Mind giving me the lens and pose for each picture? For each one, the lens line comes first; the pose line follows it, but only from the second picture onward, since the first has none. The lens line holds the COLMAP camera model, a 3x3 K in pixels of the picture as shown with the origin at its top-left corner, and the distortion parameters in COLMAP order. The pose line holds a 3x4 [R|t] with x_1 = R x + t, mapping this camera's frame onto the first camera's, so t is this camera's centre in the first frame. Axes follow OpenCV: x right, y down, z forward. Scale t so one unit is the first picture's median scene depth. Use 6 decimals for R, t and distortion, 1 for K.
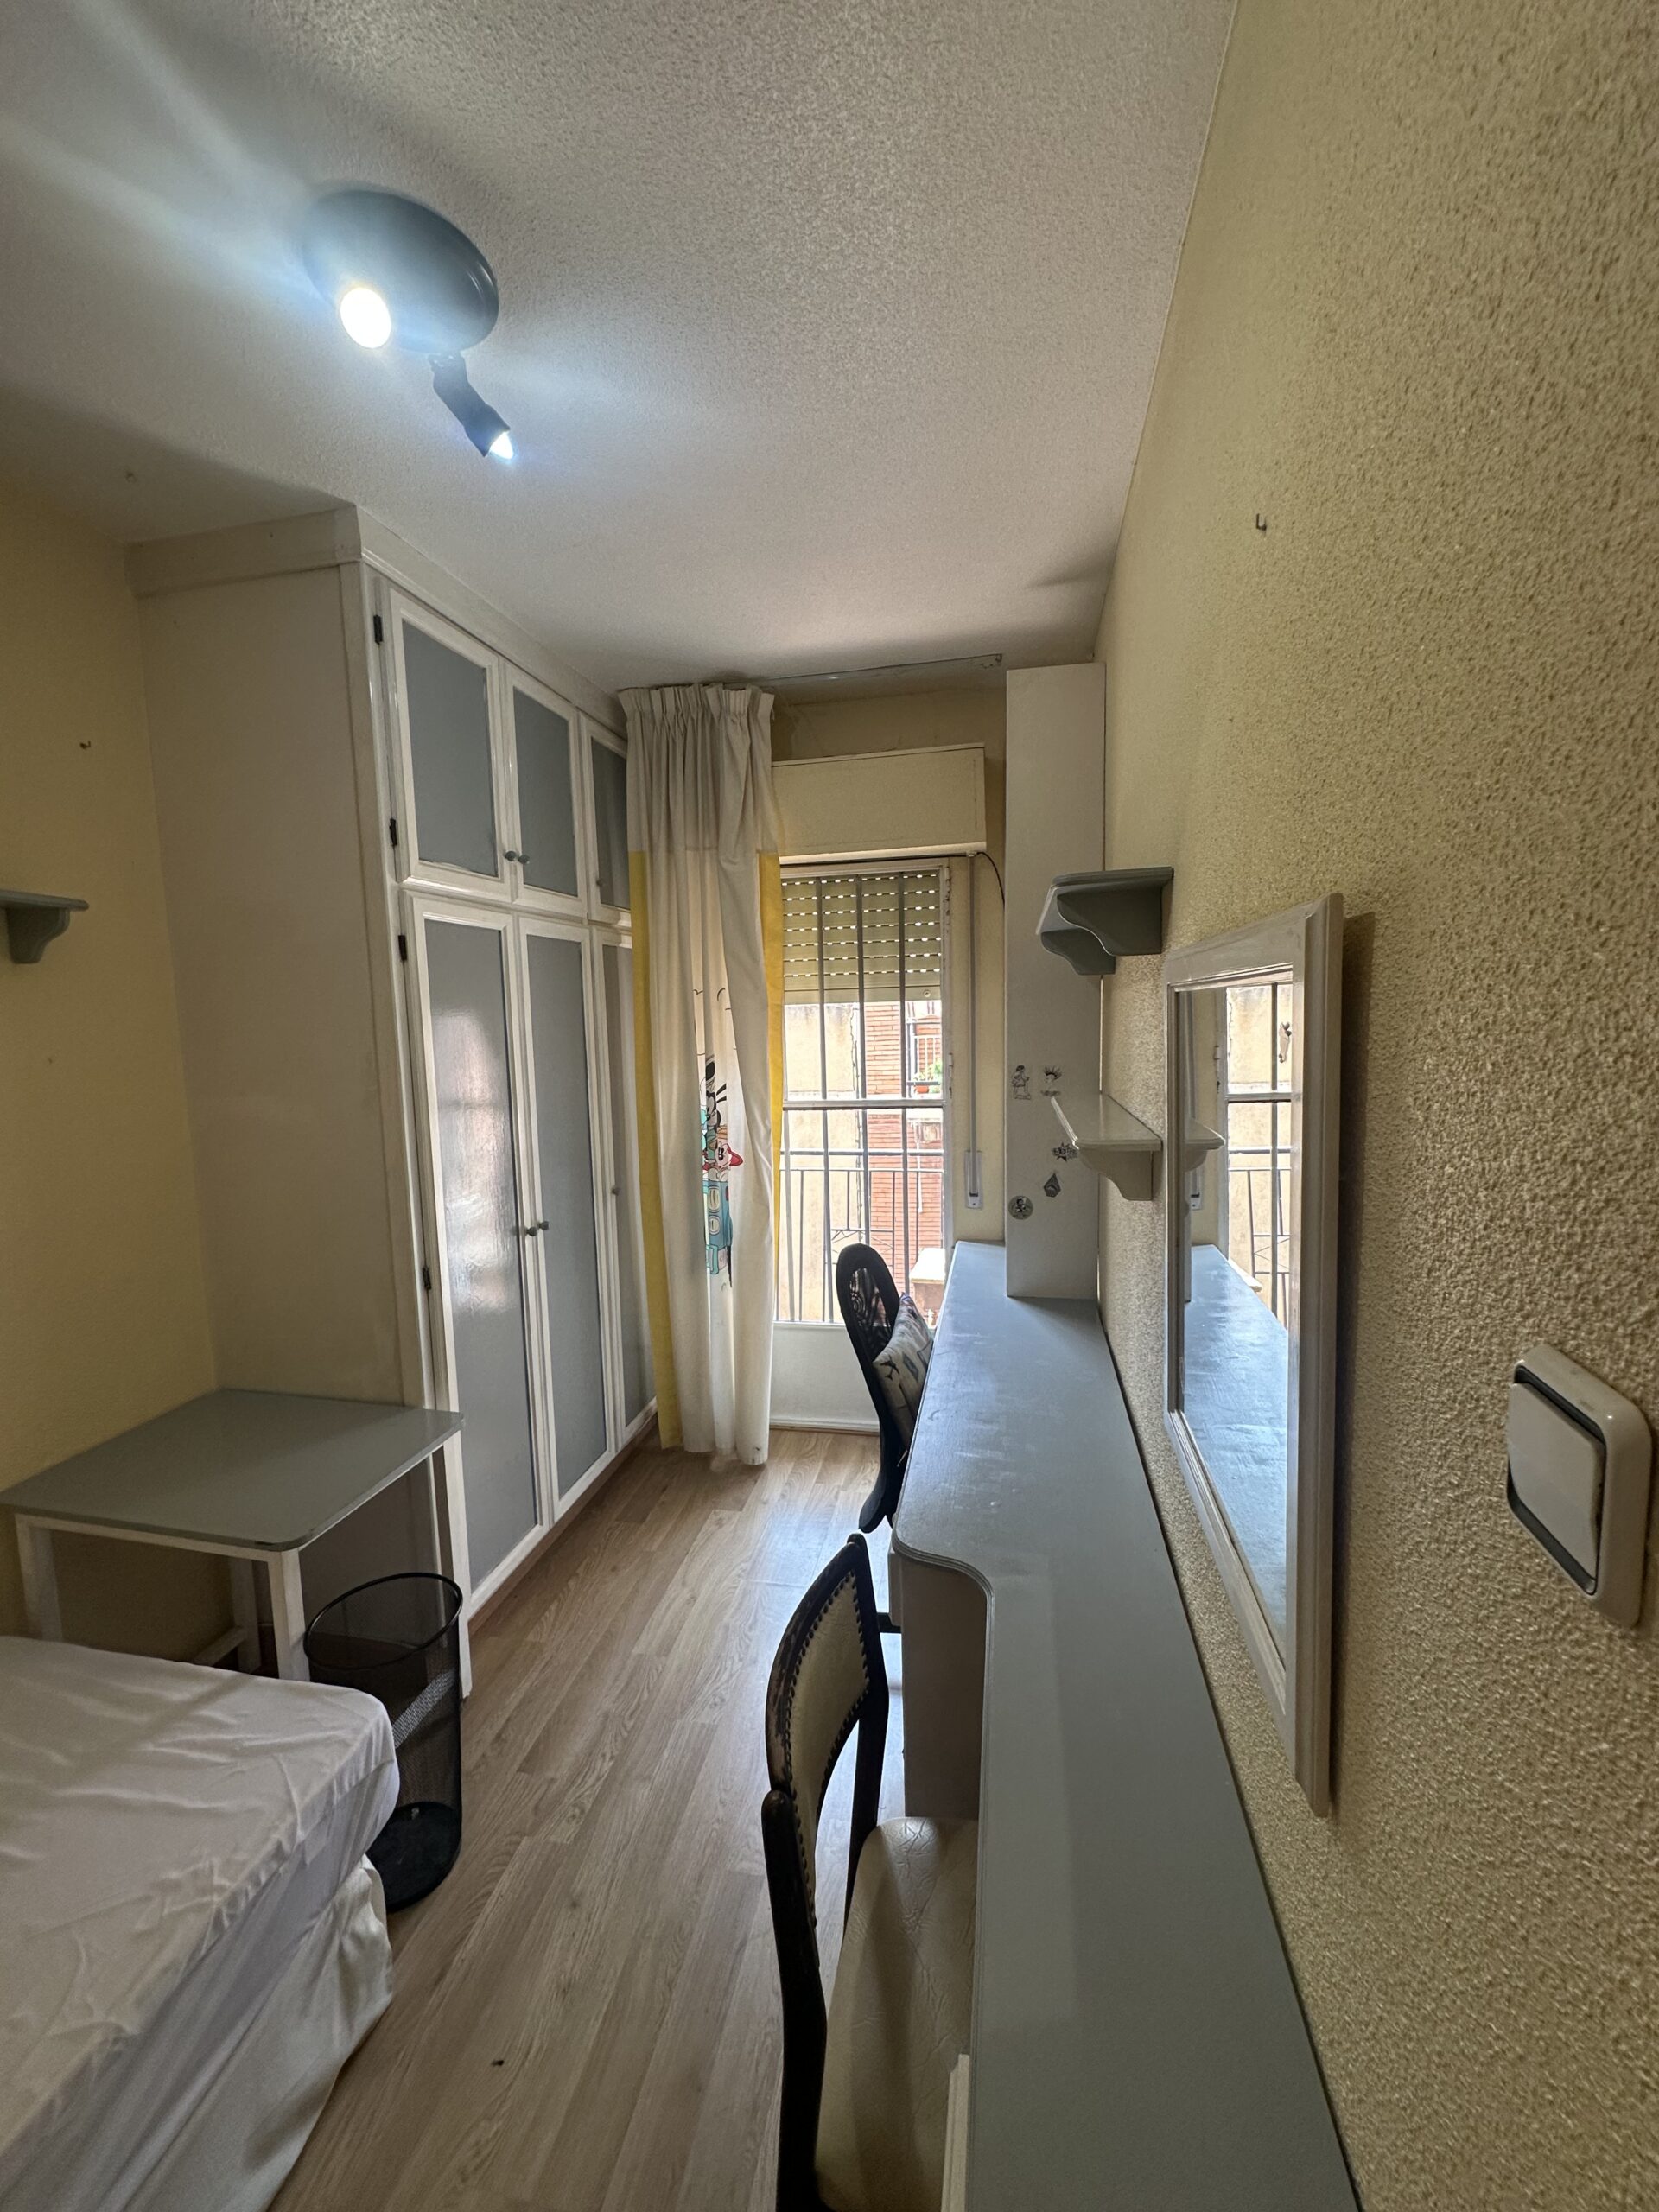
lens RADIAL K [[883.4, 0, 829.6], [0, 883.4, 1097.9], [0, 0, 1]] dist [-0.003379, 0.001927]
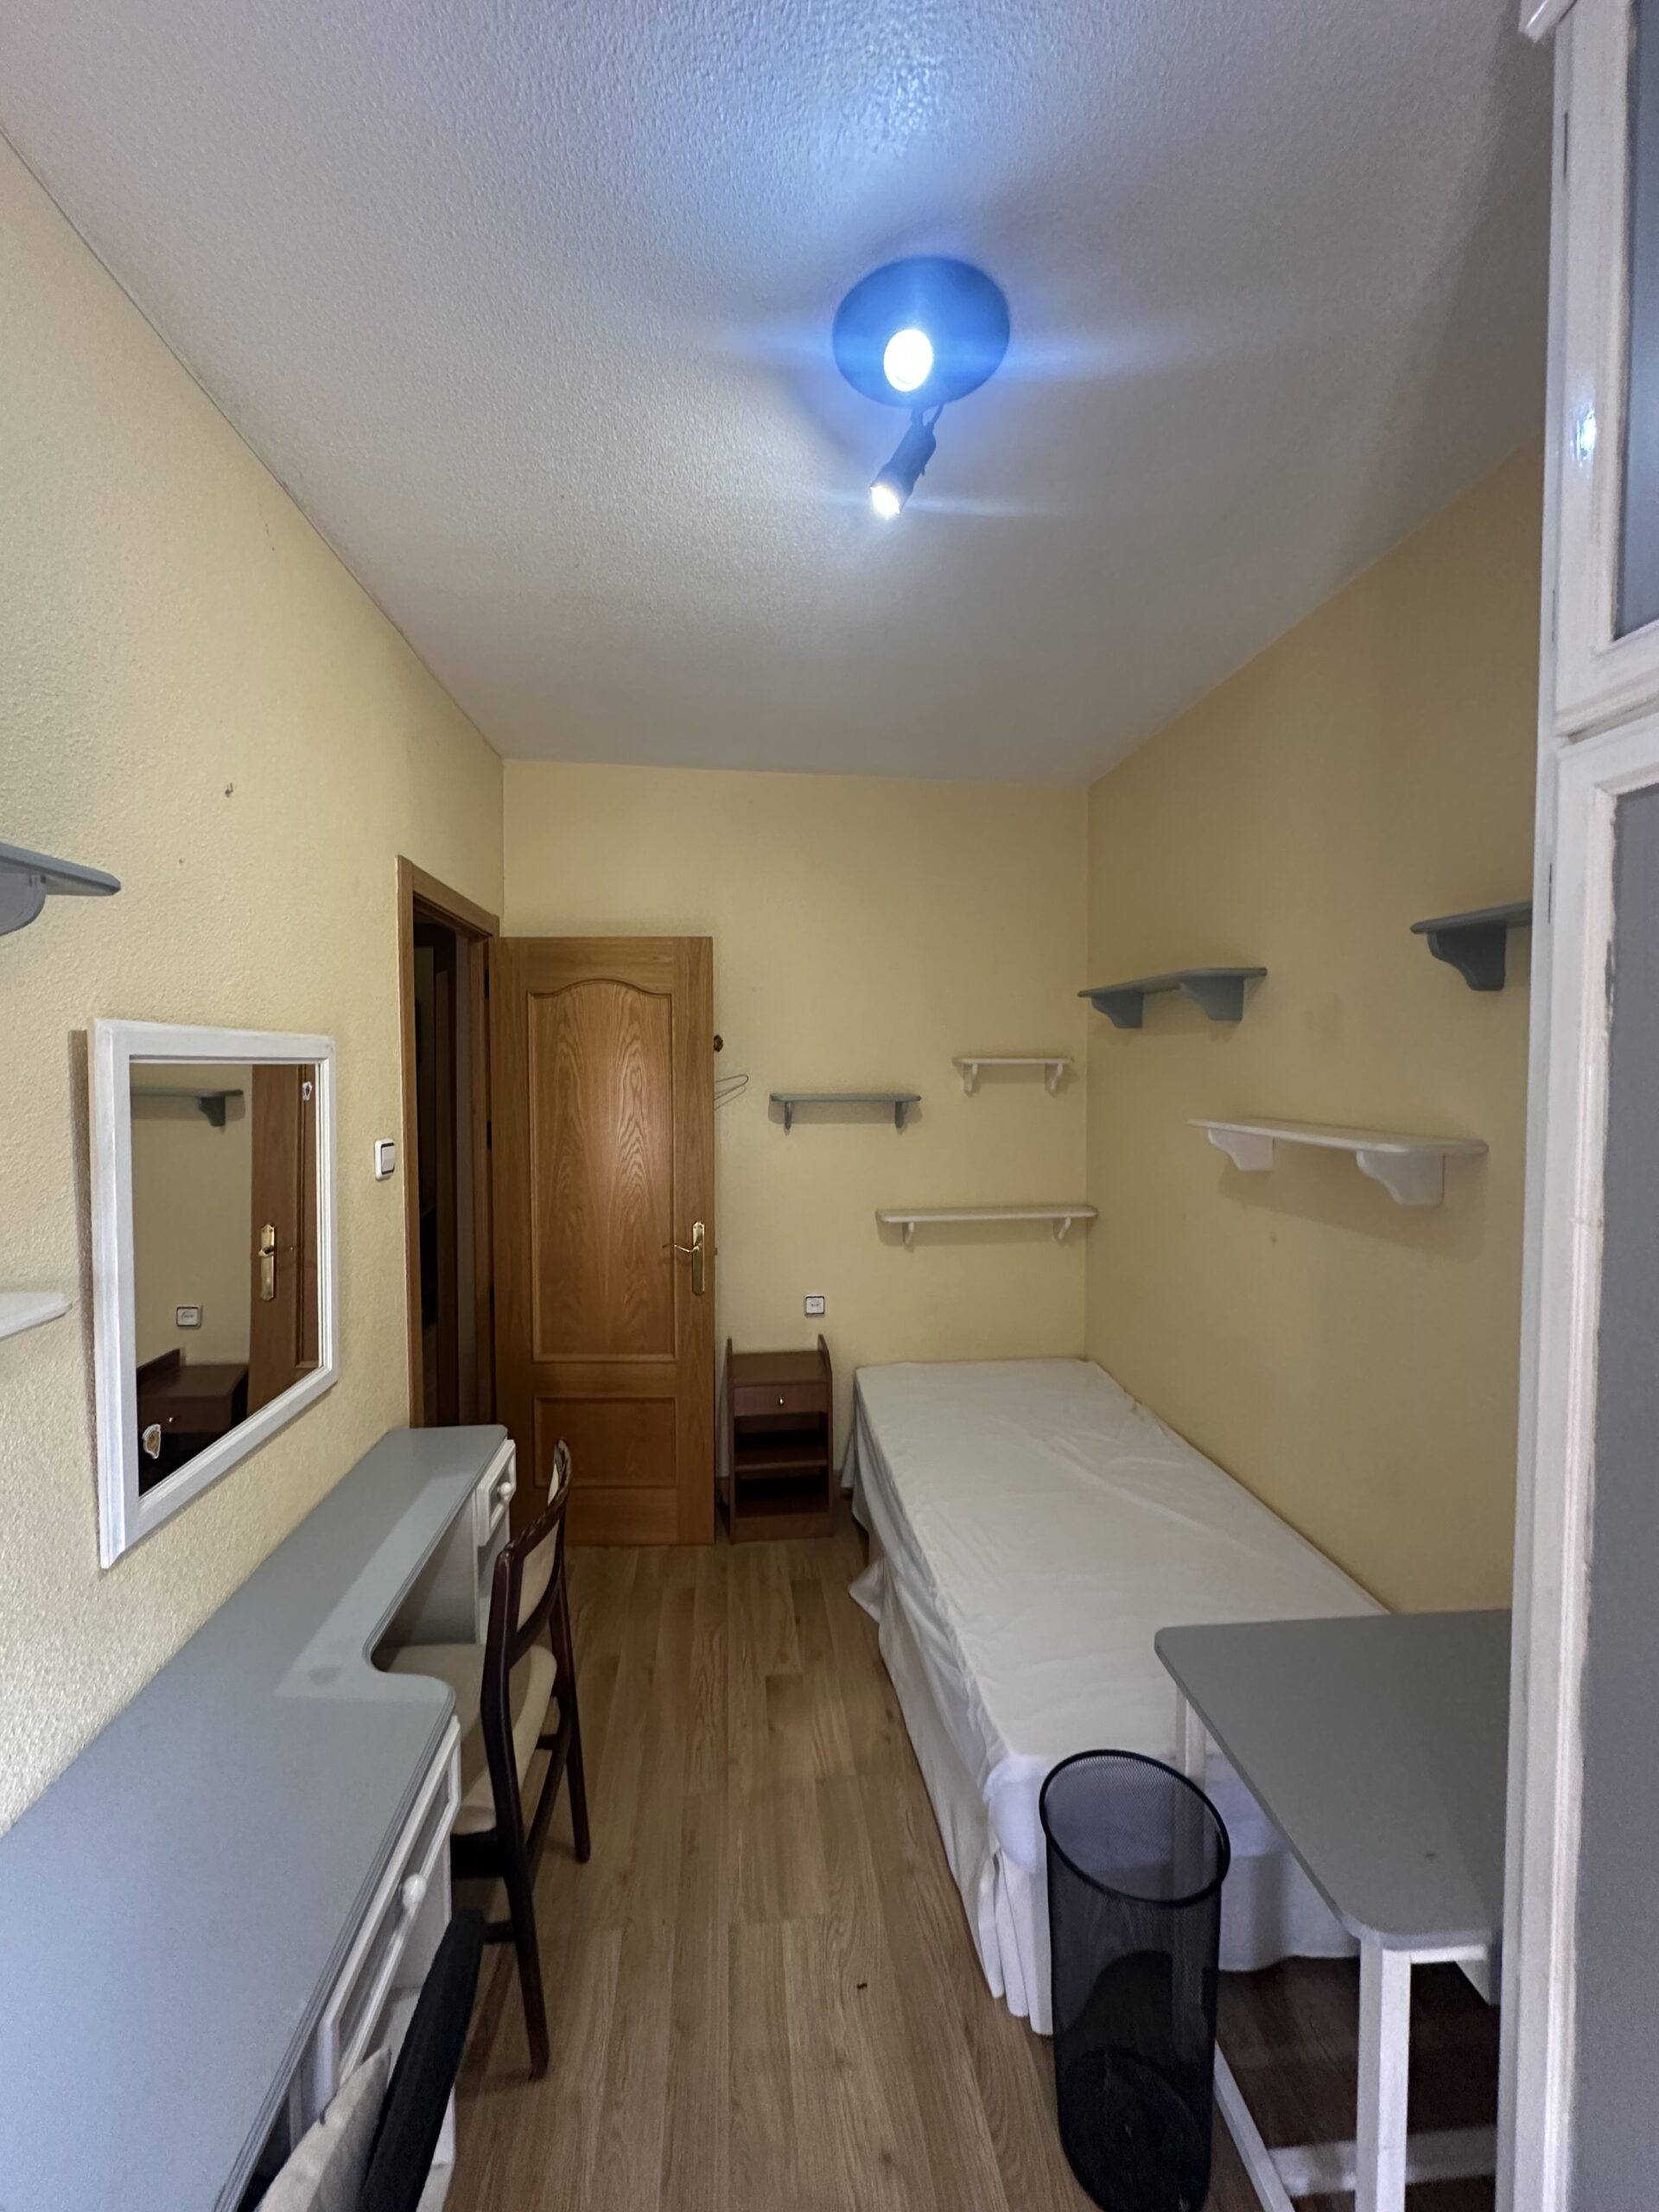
lens RADIAL K [[883.4, 0, 831.1], [0, 883.4, 1099.0], [0, 0, 1]] dist [-0.003379, 0.001927]
pose [[-0.952806, 0.031880, -0.301902, -0.023661], [-0.009860, 0.990696, 0.135734, -0.130916], [0.303421, 0.132305, -0.943627, 1.351387]]
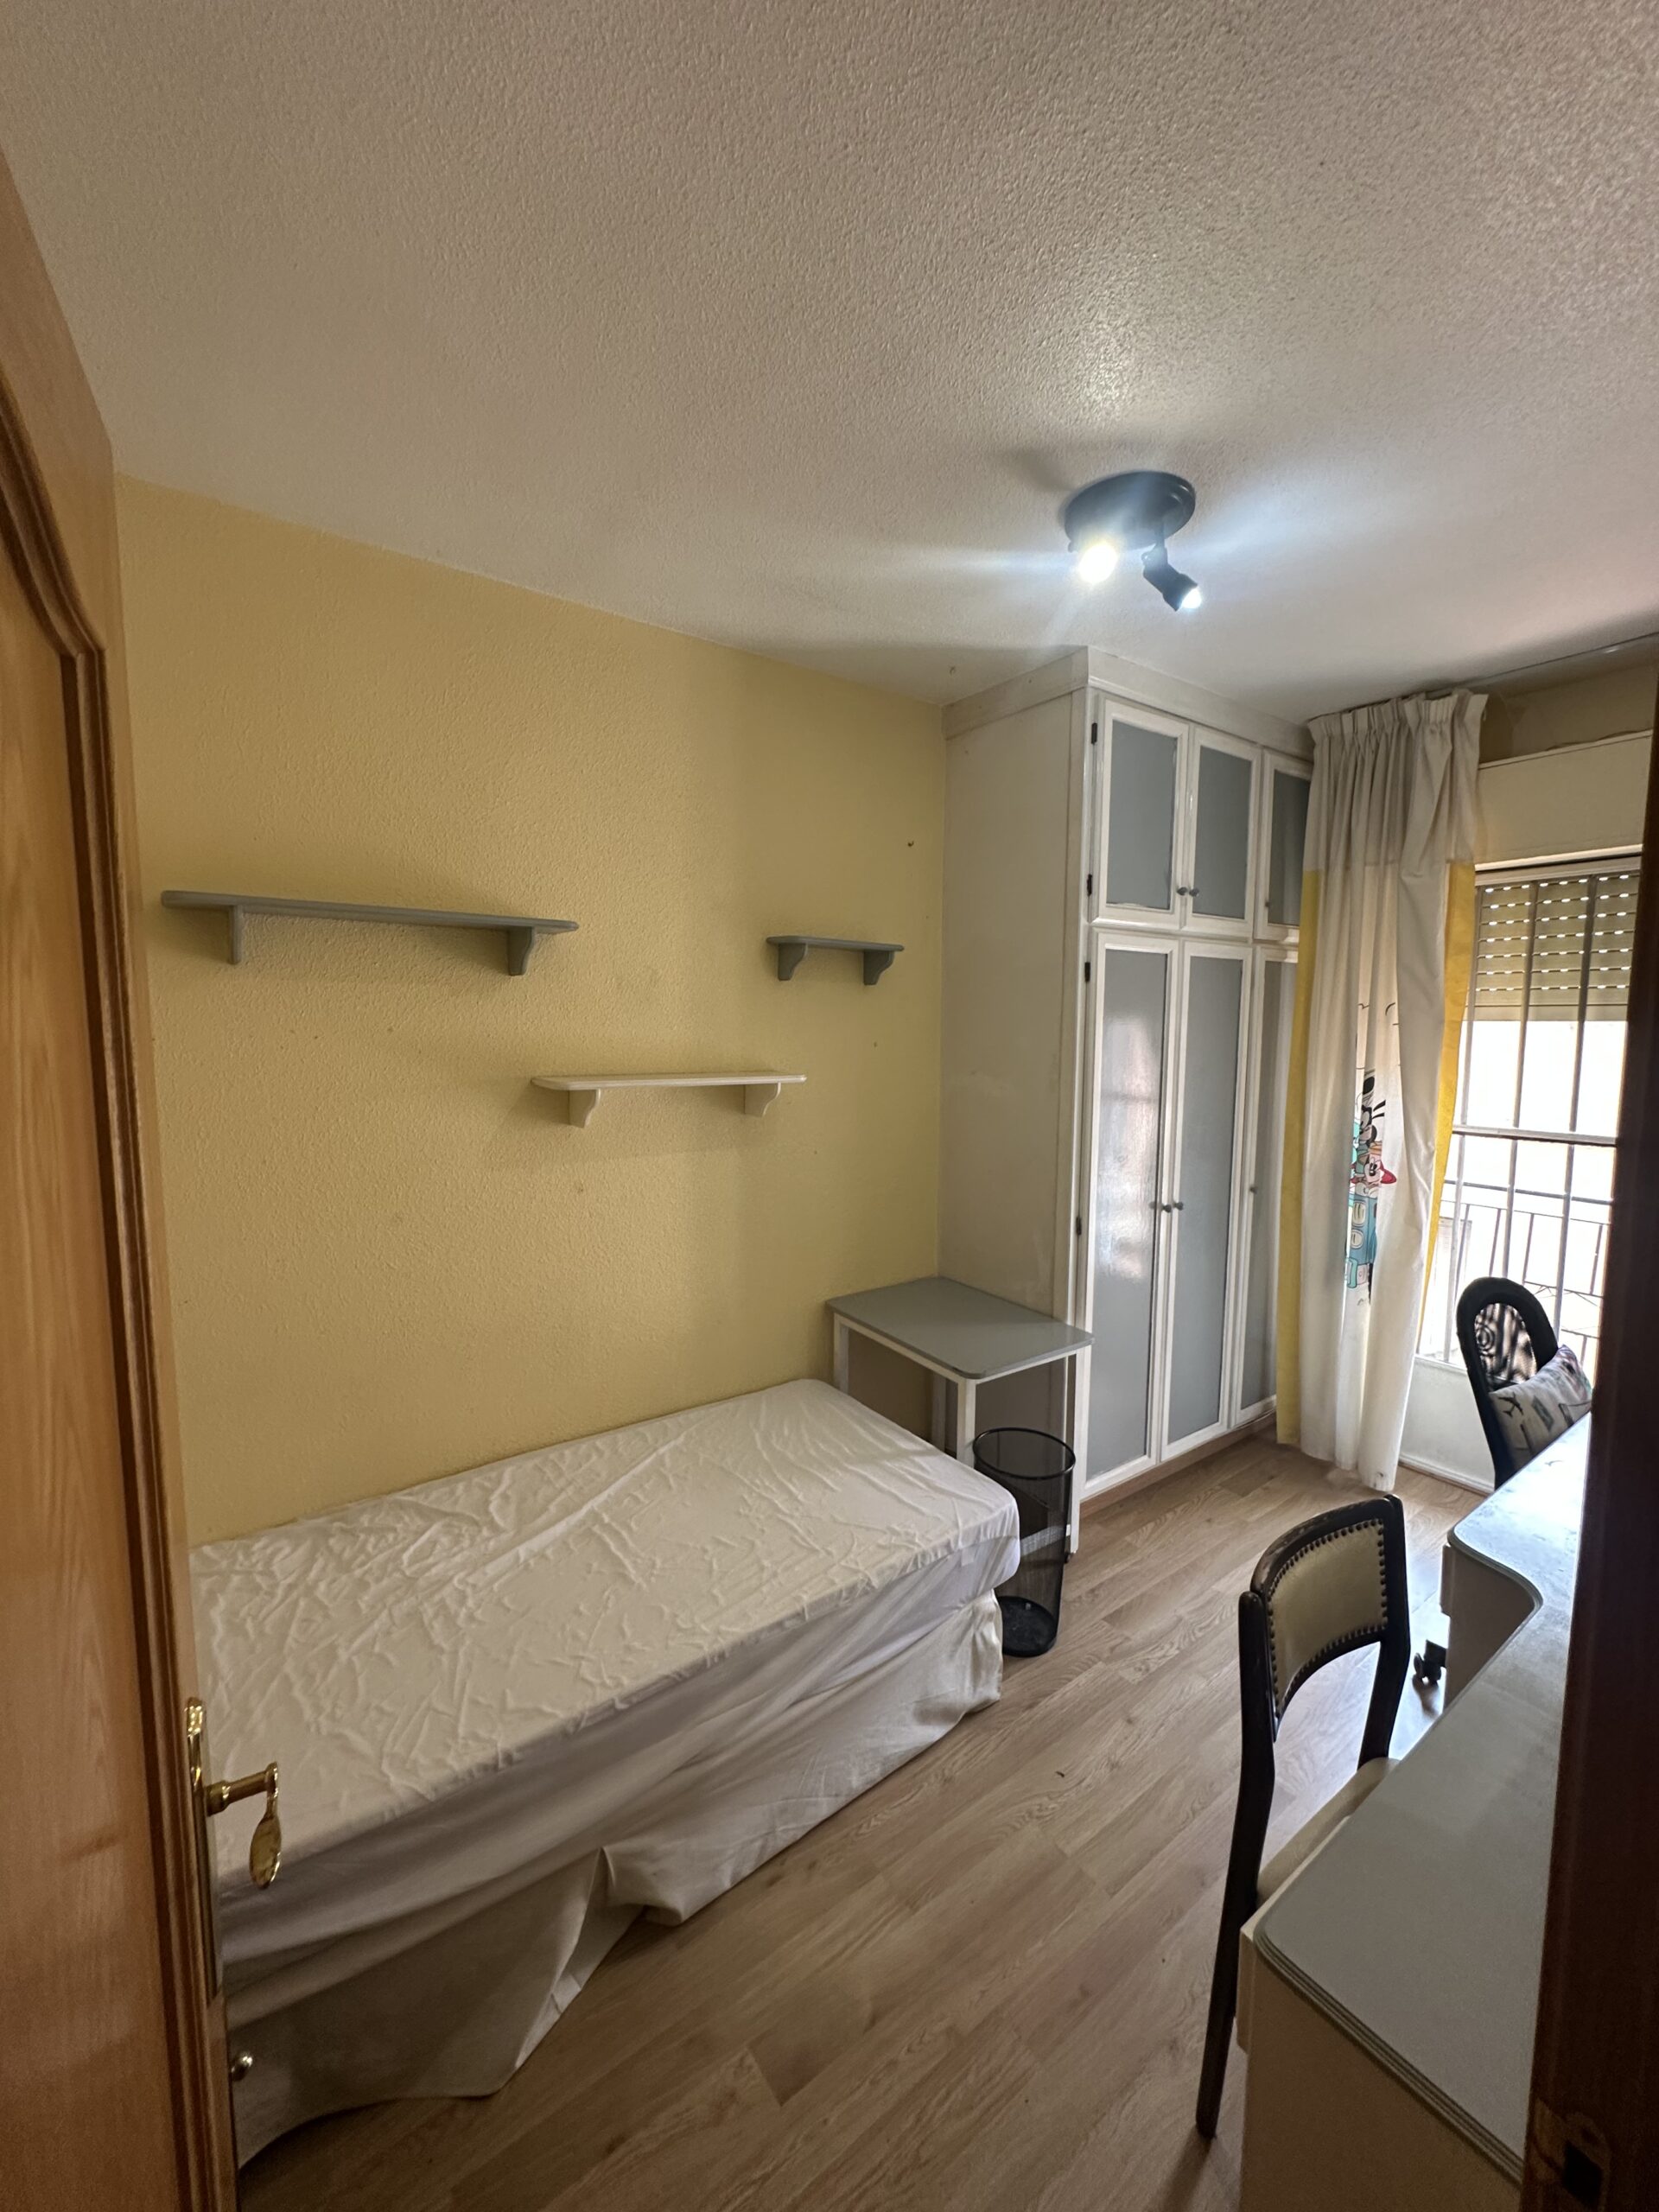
lens RADIAL K [[883.4, 0, 823.1], [0, 883.4, 1113.6], [0, 0, 1]] dist [-0.003379, 0.001927]
pose [[0.730006, 0.102432, -0.675722, 0.135196], [-0.089387, 0.994522, 0.054191, 0.003400], [0.677571, 0.020841, 0.735162, -0.222424]]
